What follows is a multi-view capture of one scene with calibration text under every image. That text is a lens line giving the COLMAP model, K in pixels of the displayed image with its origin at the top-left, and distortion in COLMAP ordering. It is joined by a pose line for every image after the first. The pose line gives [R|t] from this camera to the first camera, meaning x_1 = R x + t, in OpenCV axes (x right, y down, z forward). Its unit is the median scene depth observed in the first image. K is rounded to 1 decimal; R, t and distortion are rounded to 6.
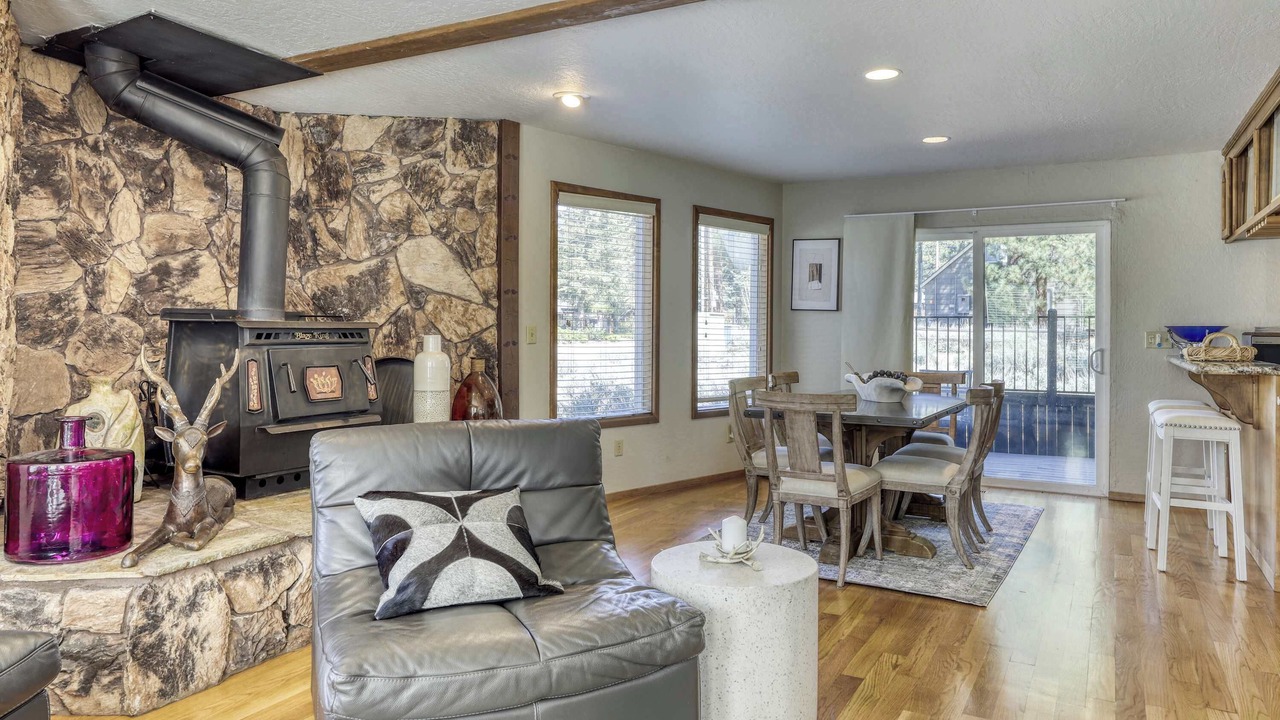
lens RADIAL K [[812.3, 0, 643.7], [0, 812.3, 349.5], [0, 0, 1]] dist [0.003020, 0.001565]
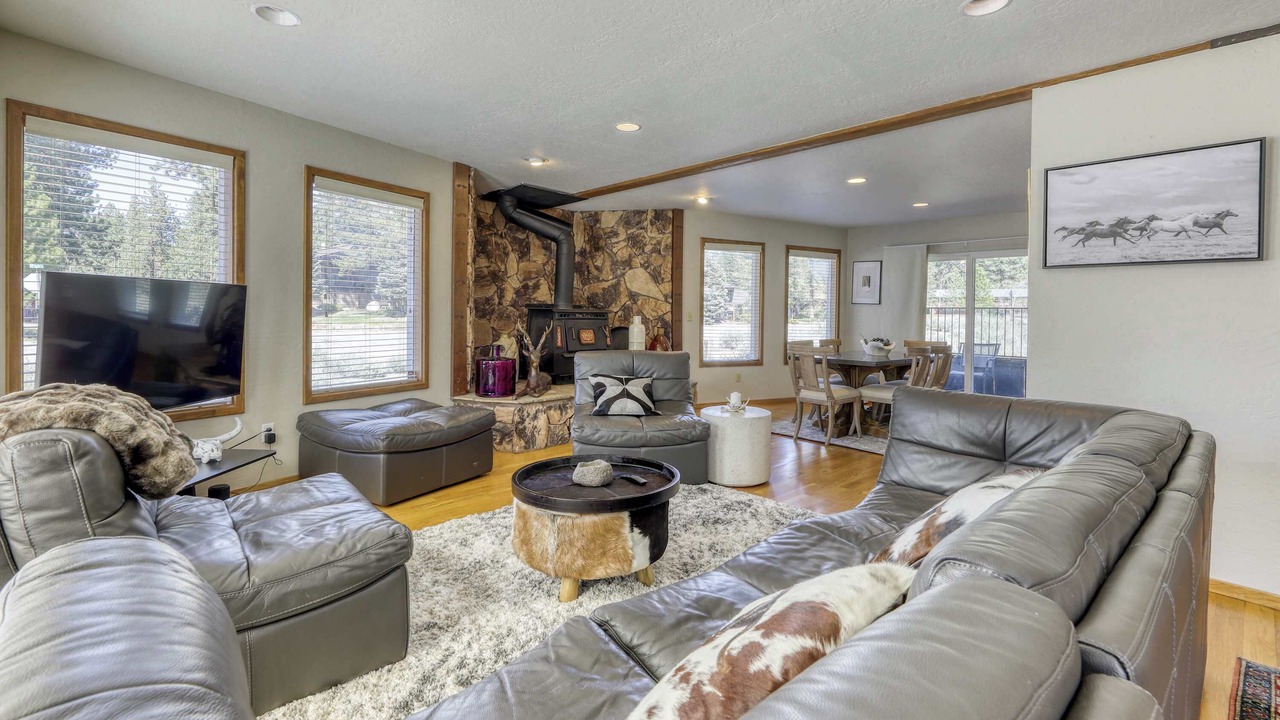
lens RADIAL K [[574.0, 0, 639.8], [0, 574.0, 367.6], [0, 0, 1]] dist [-0.016887, -0.000101]
pose [[0.942807, 0.037704, -0.331200, 0.265111], [-0.015837, 0.997527, 0.068478, 0.014874], [0.332963, -0.059317, 0.941072, -0.444128]]
